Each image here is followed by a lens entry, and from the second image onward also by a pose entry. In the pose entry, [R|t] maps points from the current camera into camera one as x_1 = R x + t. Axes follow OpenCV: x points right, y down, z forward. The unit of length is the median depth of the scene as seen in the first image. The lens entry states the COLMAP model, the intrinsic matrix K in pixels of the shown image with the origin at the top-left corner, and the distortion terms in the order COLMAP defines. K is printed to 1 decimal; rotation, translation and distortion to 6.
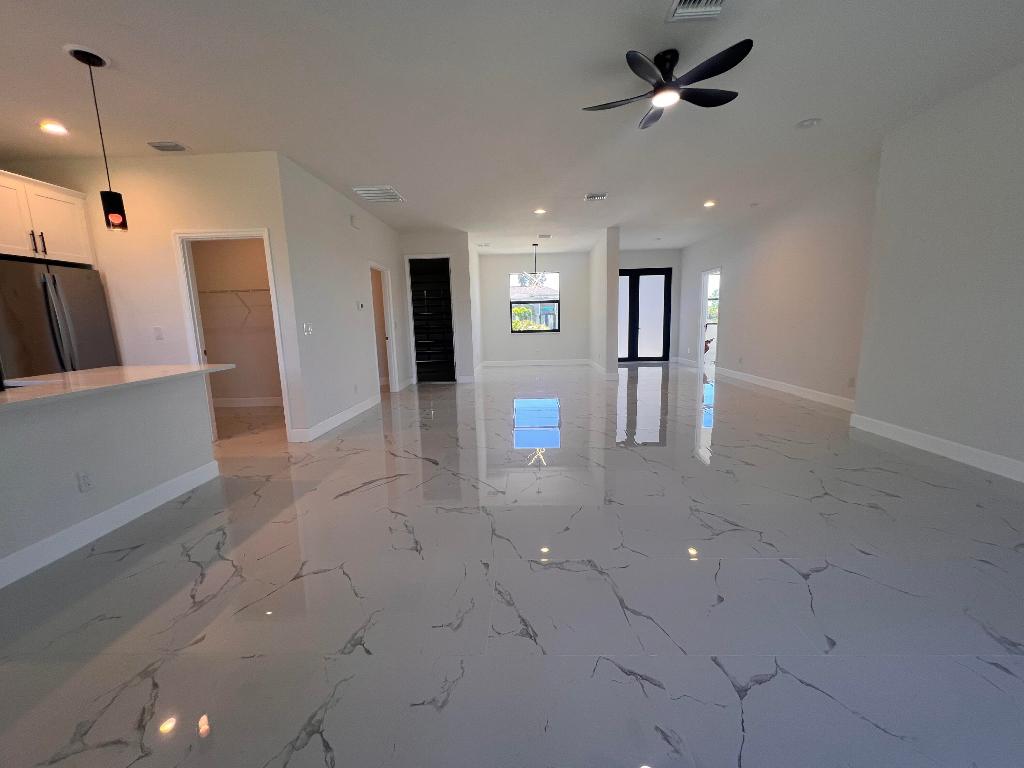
lens RADIAL K [[409.9, 0, 514.3], [0, 409.9, 383.9], [0, 0, 1]] dist [0.001098, 0.000277]
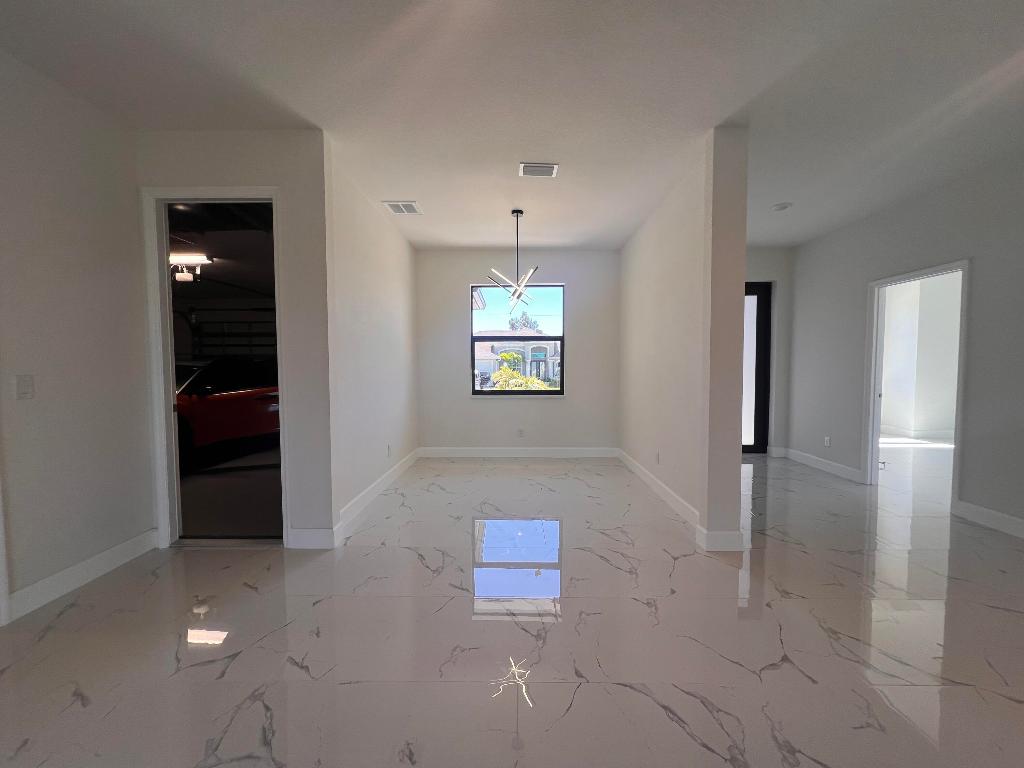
lens RADIAL K [[409.9, 0, 514.3], [0, 409.9, 383.9], [0, 0, 1]] dist [0.001098, 0.000277]
pose [[0.999495, 0.023718, 0.021123, 0.048263], [-0.021227, 0.993569, -0.111219, -0.109074], [-0.023625, 0.110714, 0.993571, 0.639441]]
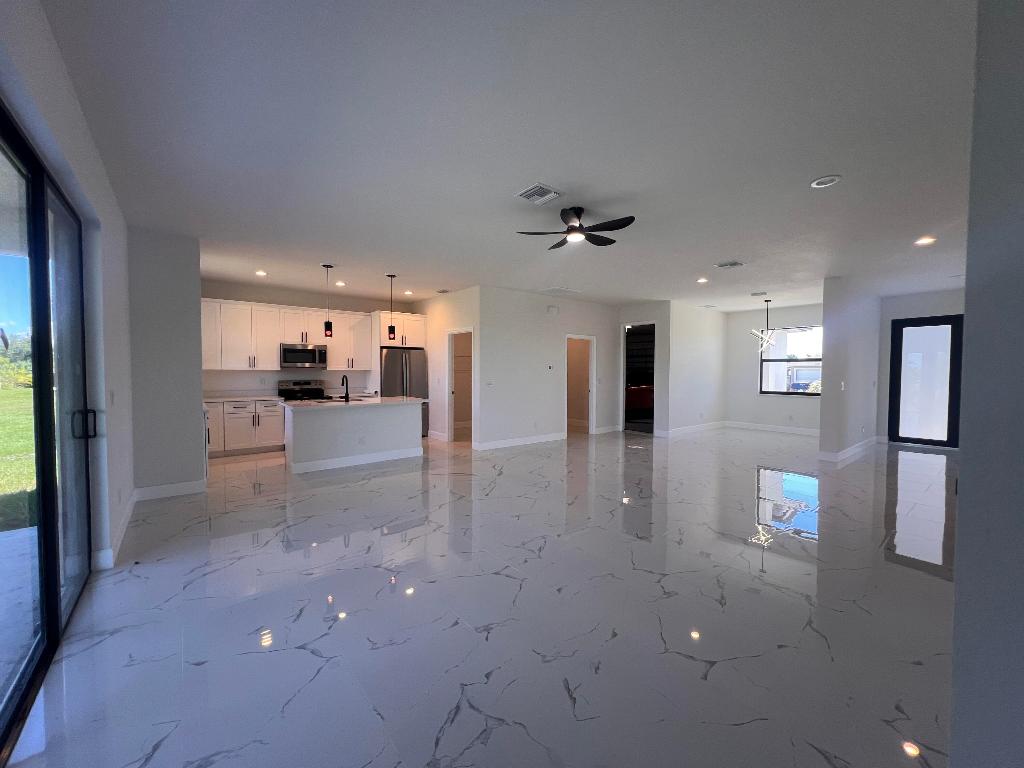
lens RADIAL K [[409.9, 0, 514.3], [0, 409.9, 383.9], [0, 0, 1]] dist [0.001098, 0.000277]
pose [[0.652575, 0.053474, -0.755835, 0.438989], [-0.138504, 0.989119, -0.049604, -0.033537], [0.744958, 0.137056, 0.652880, -0.000750]]
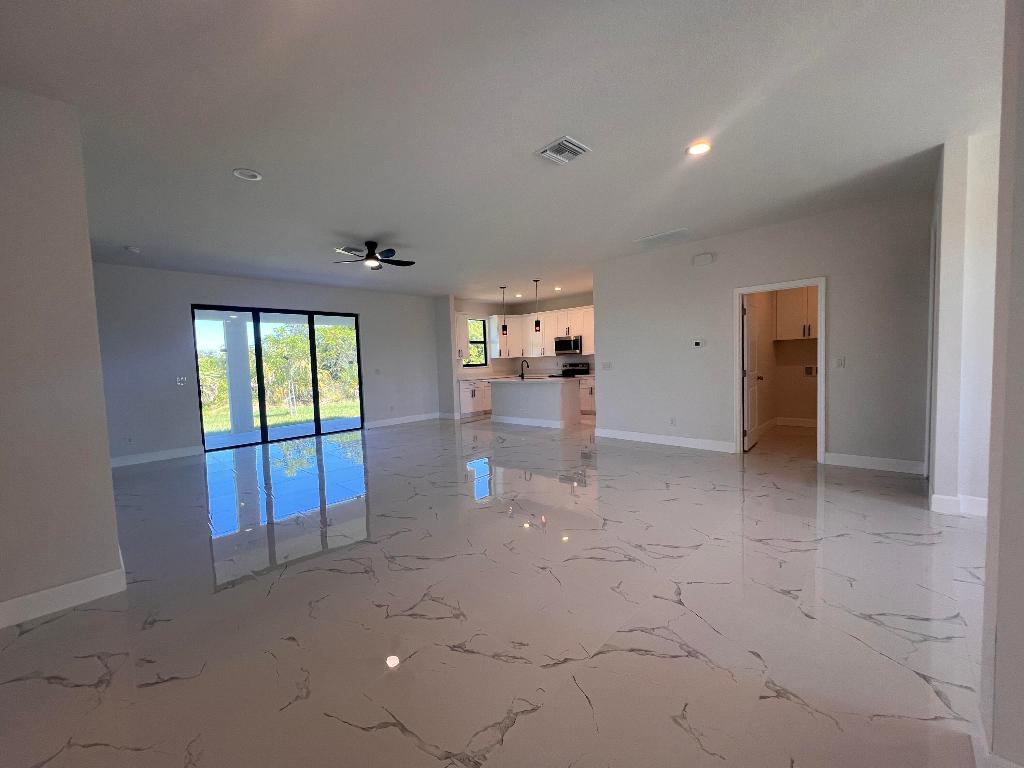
lens RADIAL K [[409.9, 0, 514.3], [0, 409.9, 383.9], [0, 0, 1]] dist [0.001098, 0.000277]
pose [[-0.663478, 0.093598, -0.742318, 0.472391], [-0.064113, 0.981383, 0.181046, -0.176150], [0.745444, 0.167712, -0.645125, 0.949854]]
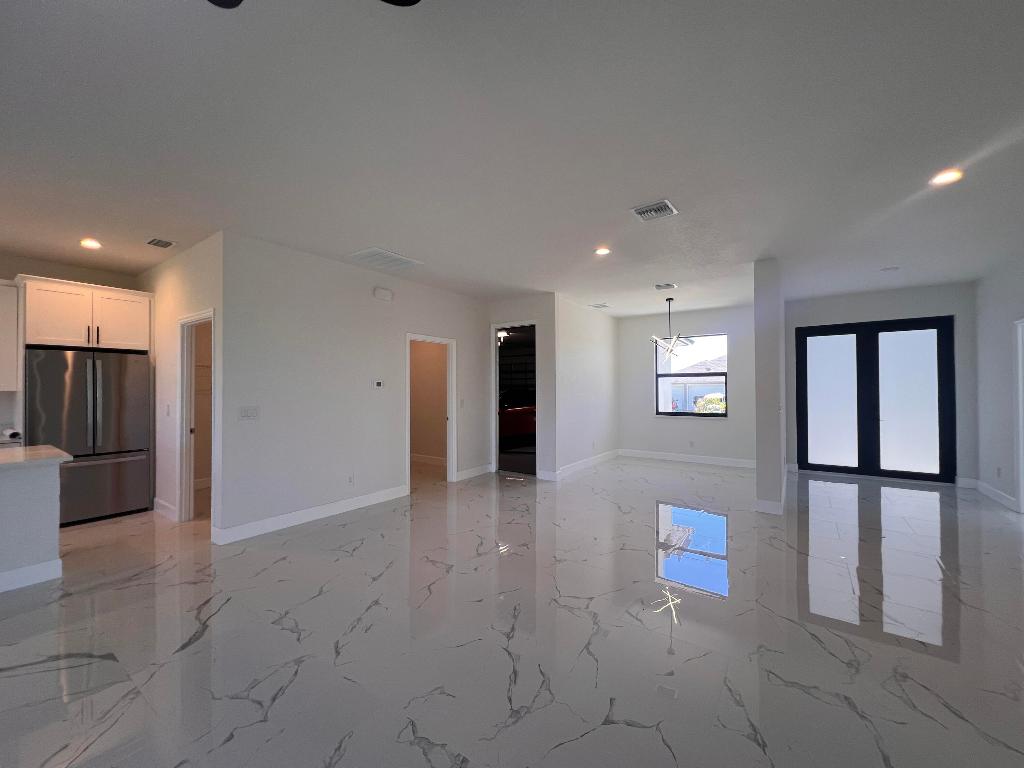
lens RADIAL K [[409.9, 0, 514.3], [0, 409.9, 383.9], [0, 0, 1]] dist [0.001098, 0.000277]
pose [[0.836226, 0.018143, -0.548084, 0.254178], [-0.104158, 0.986514, -0.126260, -0.078480], [0.538402, 0.162670, 0.826839, 0.306757]]
